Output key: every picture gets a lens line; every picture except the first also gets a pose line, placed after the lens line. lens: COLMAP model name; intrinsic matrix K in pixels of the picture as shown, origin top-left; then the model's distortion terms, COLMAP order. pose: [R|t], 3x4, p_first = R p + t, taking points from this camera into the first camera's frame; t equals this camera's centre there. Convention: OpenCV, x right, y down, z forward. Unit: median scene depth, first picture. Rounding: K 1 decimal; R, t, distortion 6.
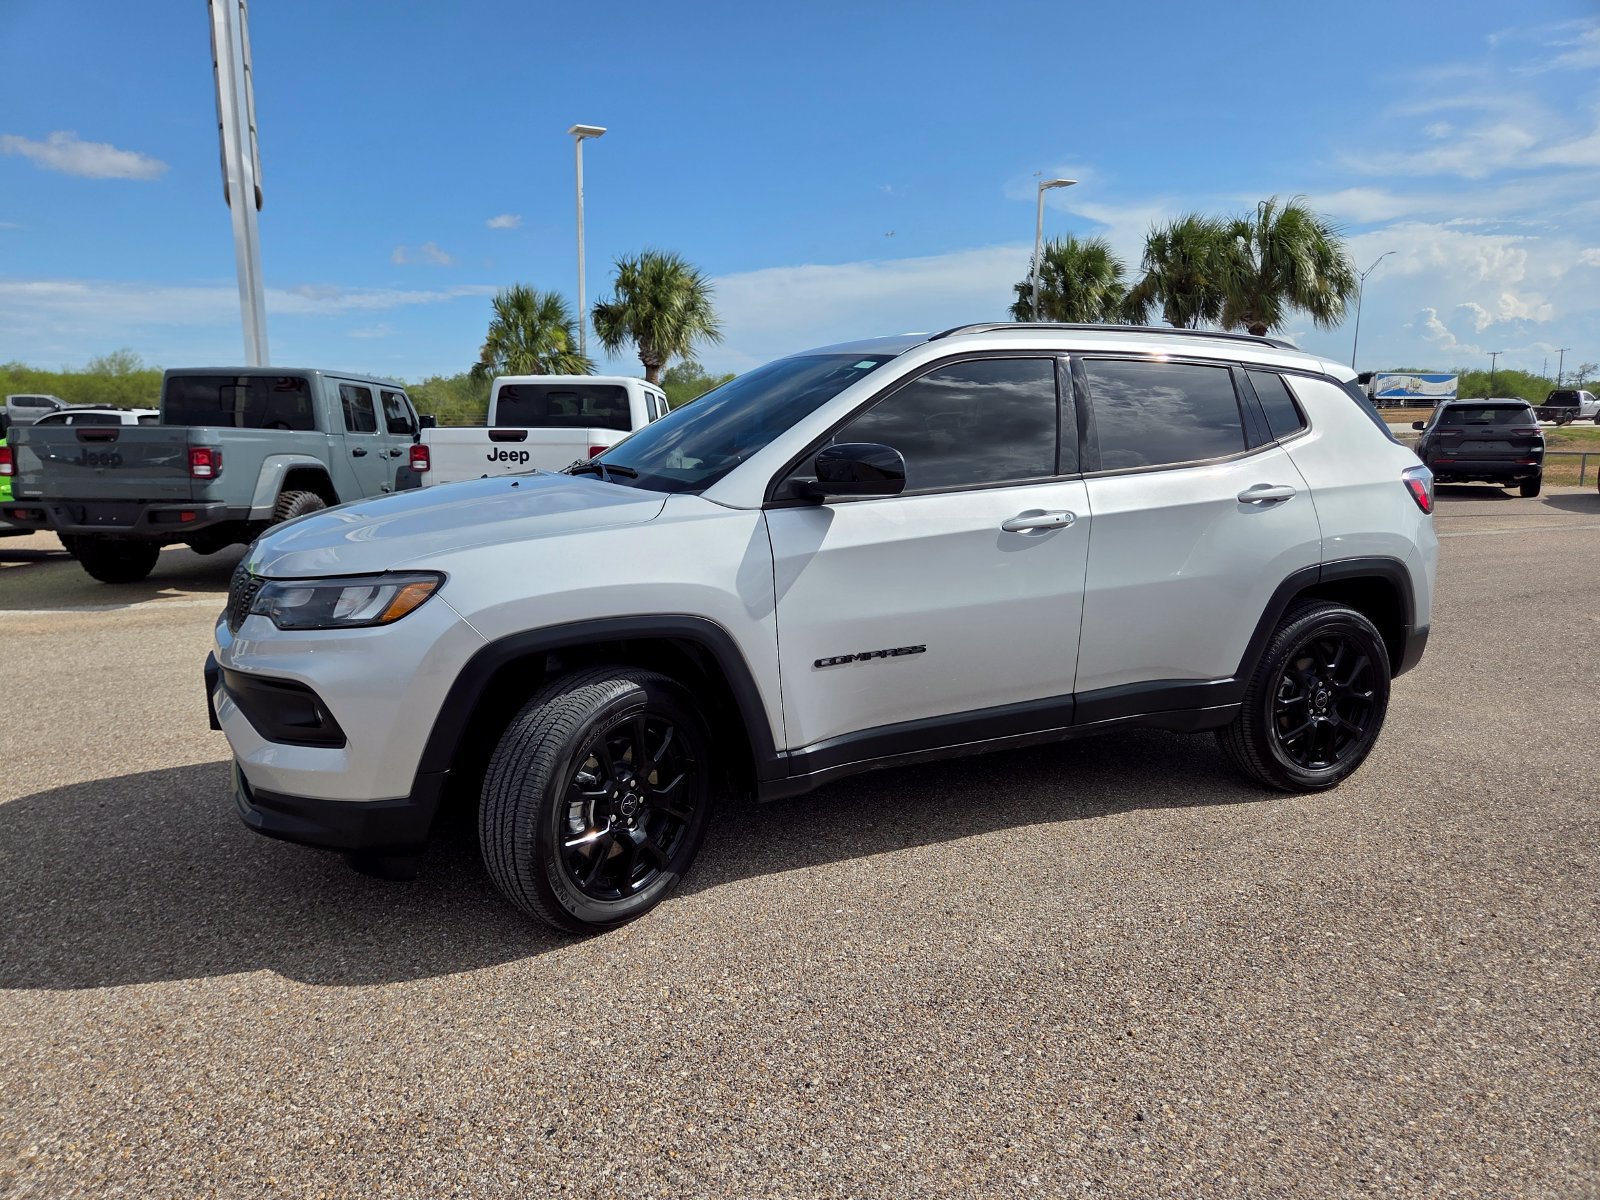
lens RADIAL K [[1077.8, 0, 791.6], [0, 1077.8, 629.0], [0, 0, 1]] dist [0.068310, -0.064182]
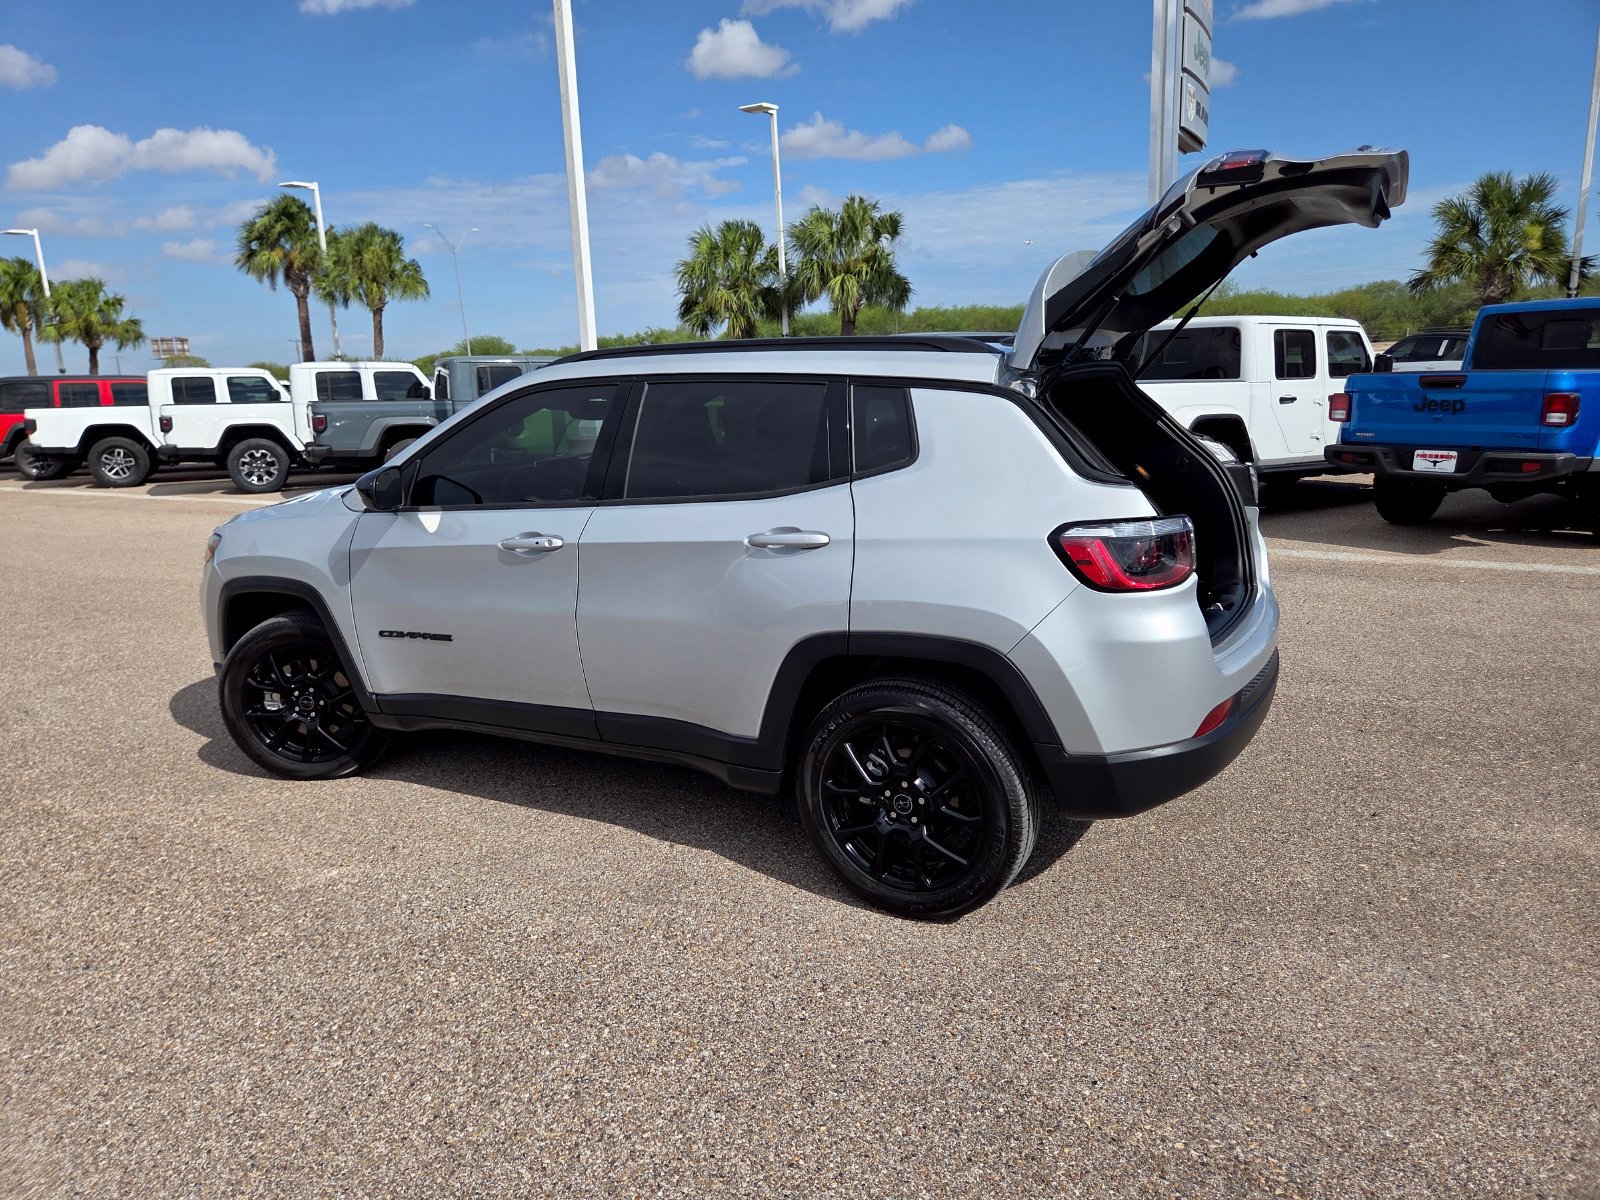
lens RADIAL K [[1077.8, 0, 791.6], [0, 1077.8, 629.0], [0, 0, 1]] dist [0.068310, -0.064182]
pose [[0.589179, 0.171751, -0.789538, 1.157210], [-0.112341, 0.985069, 0.130453, -0.171504], [0.800155, 0.011837, 0.599677, 0.518297]]
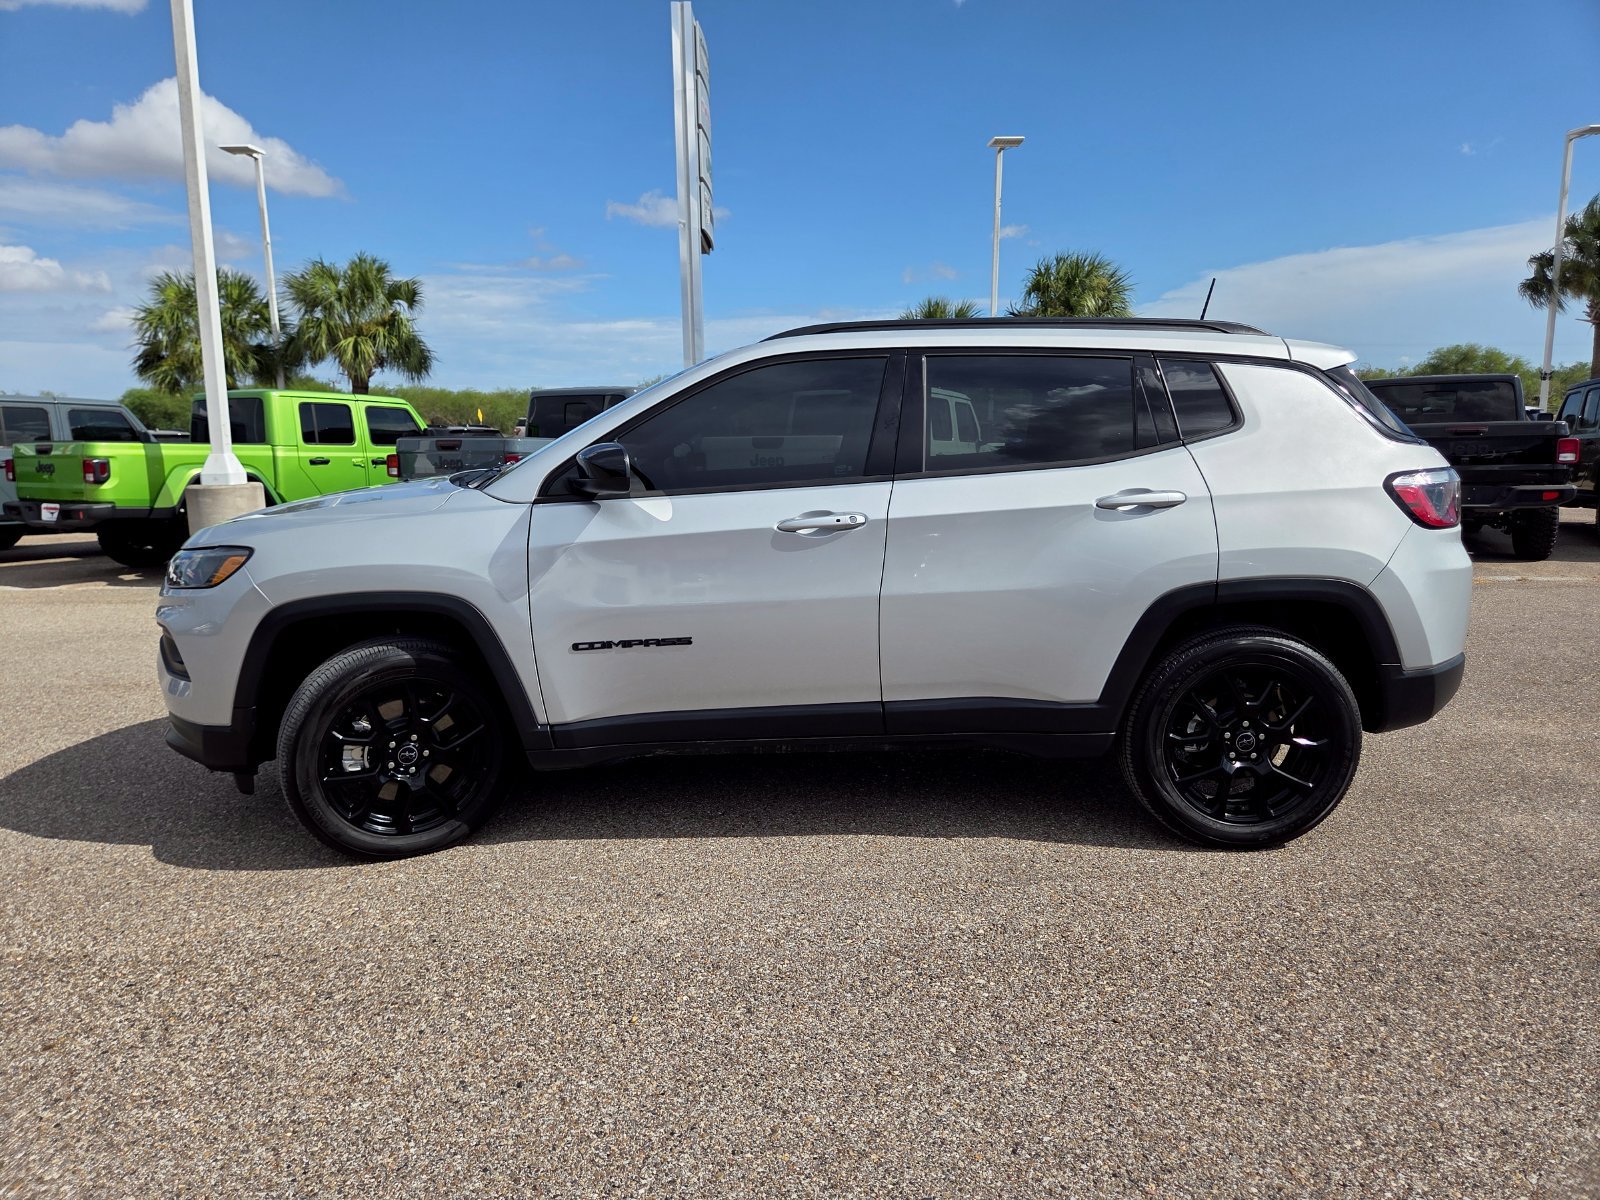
lens RADIAL K [[1077.3, 0, 797.1], [0, 1077.3, 619.9], [0, 0, 1]] dist [0.068598, -0.063873]
pose [[0.908552, 0.060184, -0.413414, 0.574509], [-0.066114, 0.997812, -0.000038, -0.008007], [0.412507, 0.027366, 0.910543, 0.088228]]
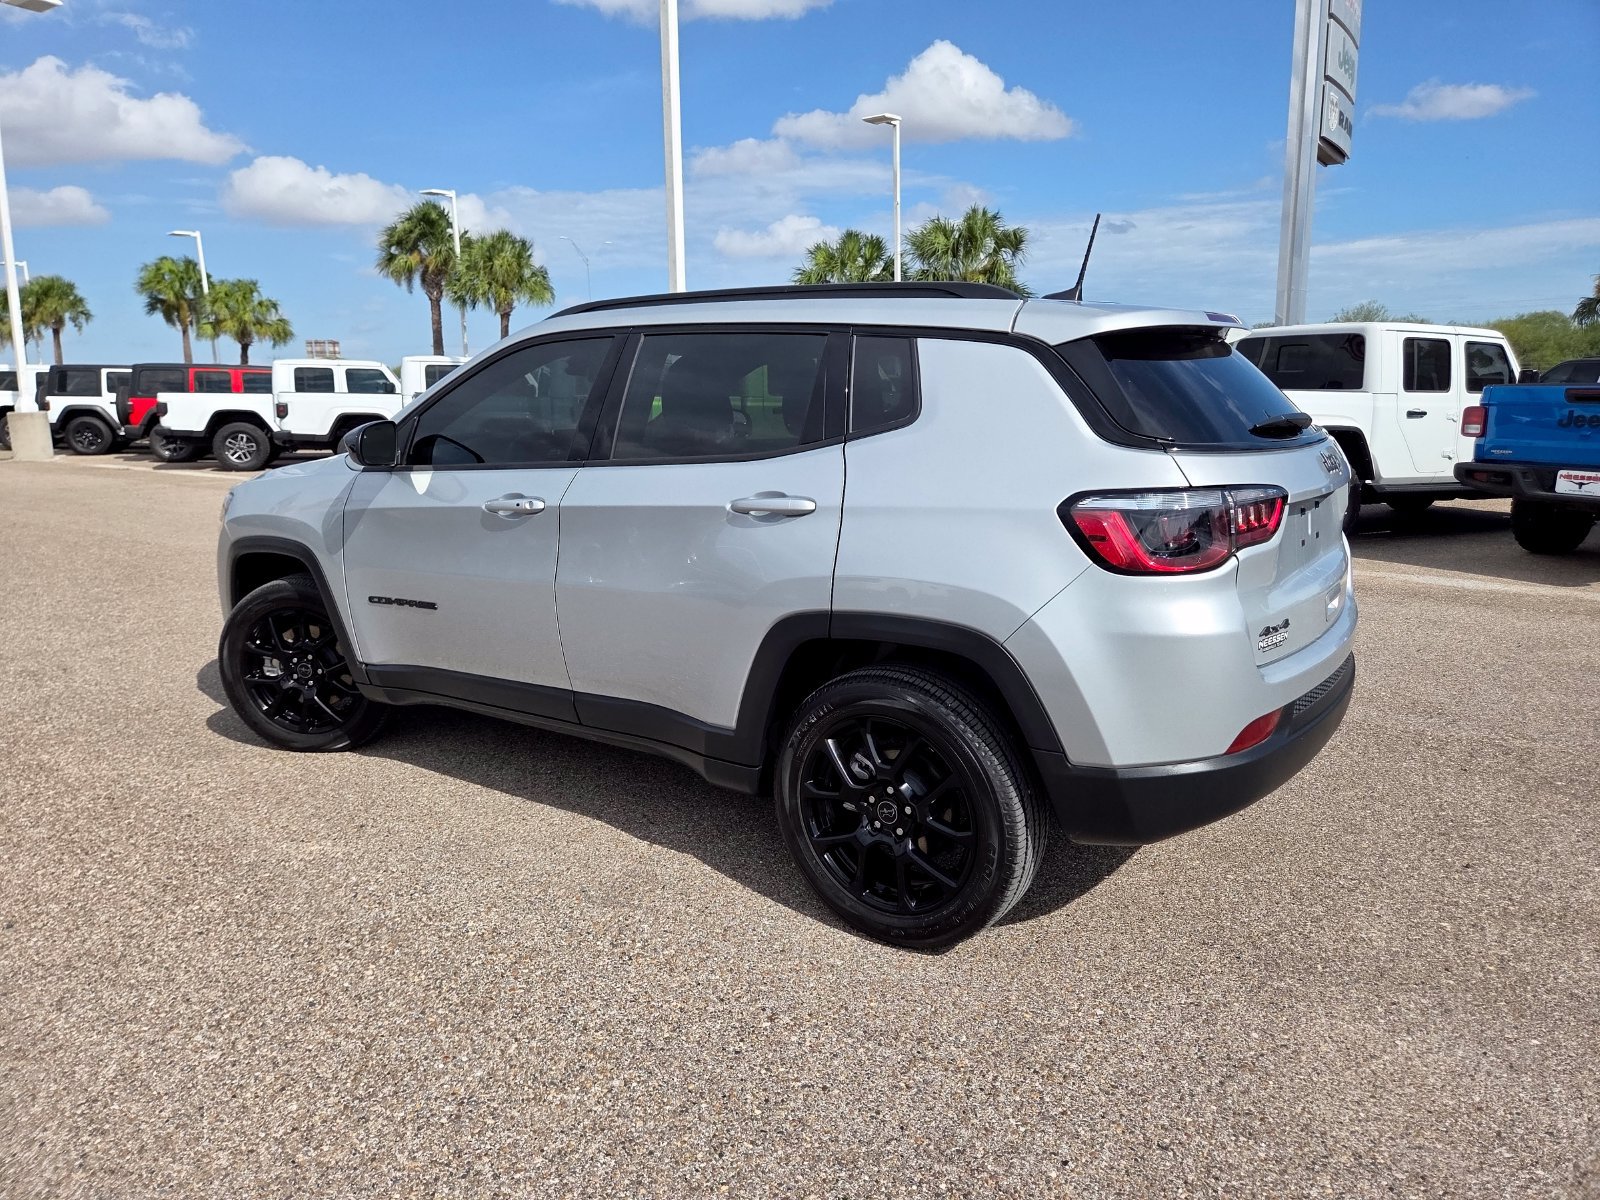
lens RADIAL K [[1077.3, 0, 797.1], [0, 1077.3, 619.9], [0, 0, 1]] dist [0.068598, -0.063873]
pose [[0.501634, 0.181498, -0.845826, 1.133253], [-0.150398, 0.981151, 0.121340, -0.144516], [0.851906, 0.066342, 0.519476, 0.656903]]
